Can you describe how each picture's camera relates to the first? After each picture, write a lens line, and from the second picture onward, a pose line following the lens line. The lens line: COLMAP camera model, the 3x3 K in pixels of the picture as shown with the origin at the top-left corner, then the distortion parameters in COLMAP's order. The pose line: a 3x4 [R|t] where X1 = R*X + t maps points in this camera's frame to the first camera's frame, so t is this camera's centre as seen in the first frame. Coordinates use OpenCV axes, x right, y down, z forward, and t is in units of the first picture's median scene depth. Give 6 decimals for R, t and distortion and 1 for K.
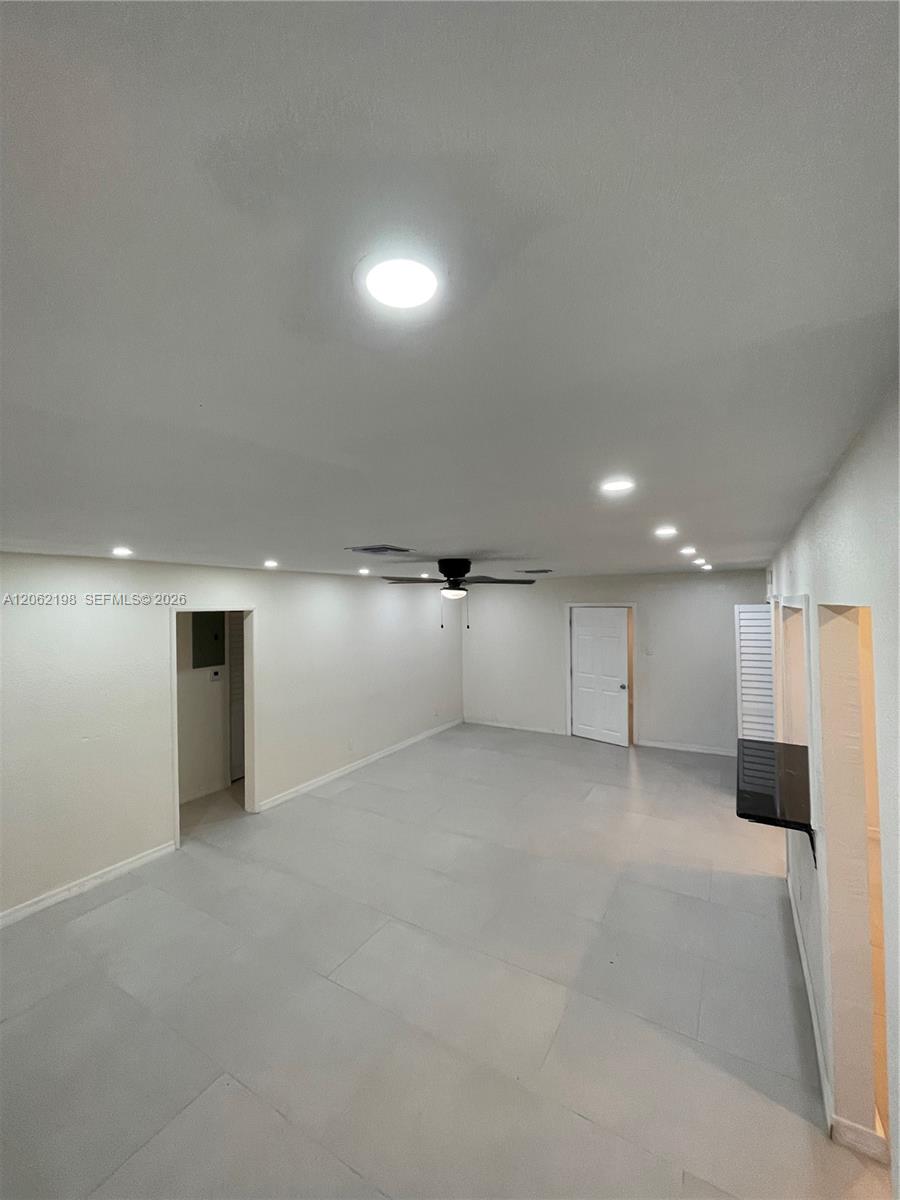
lens RADIAL K [[483.4, 0, 443.1], [0, 483.4, 596.9], [0, 0, 1]] dist [-0.002279, 0.000773]
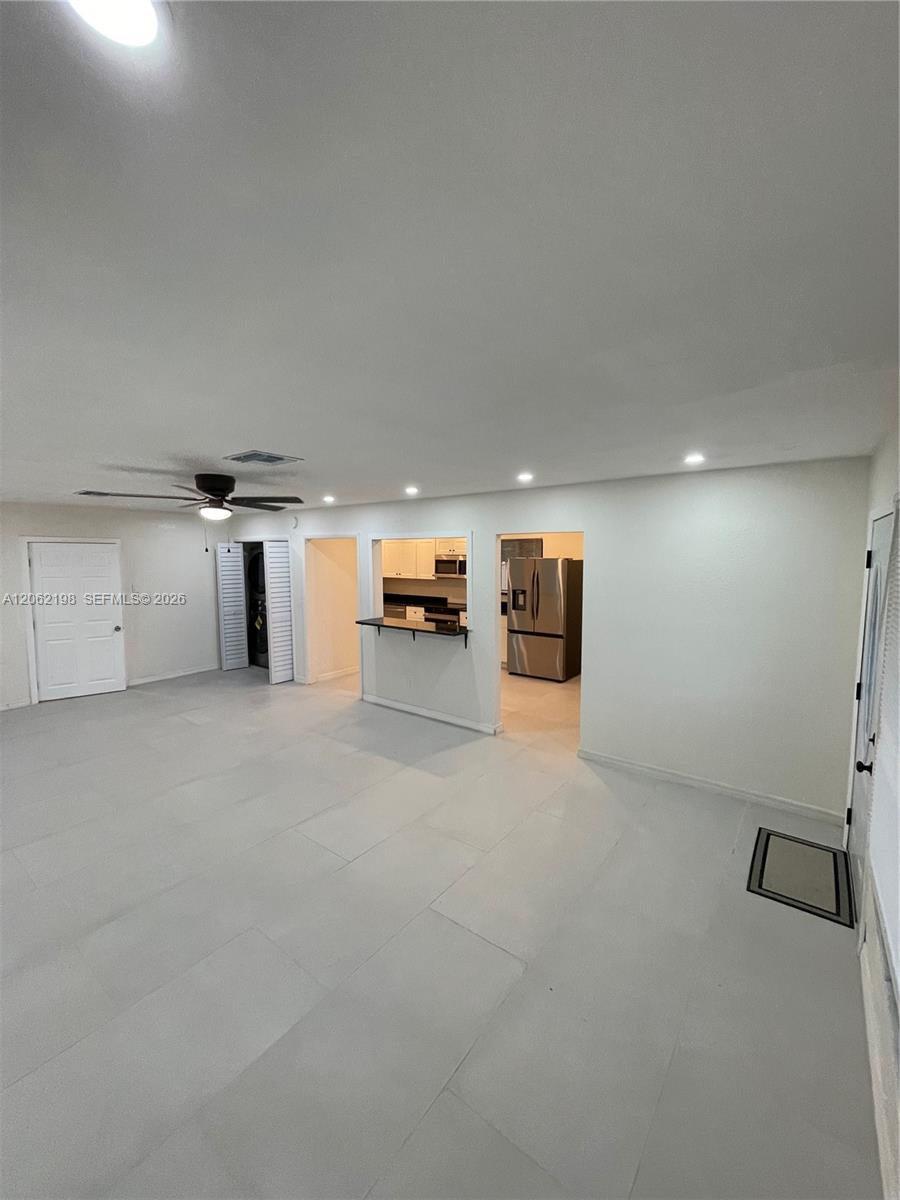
lens RADIAL K [[483.4, 0, 447.7], [0, 483.4, 596.2], [0, 0, 1]] dist [-0.002279, 0.000773]
pose [[0.104115, -0.074464, 0.991774, -0.487418], [-0.014106, 0.996982, 0.076336, 0.042967], [-0.994465, -0.021938, 0.102751, 0.268532]]
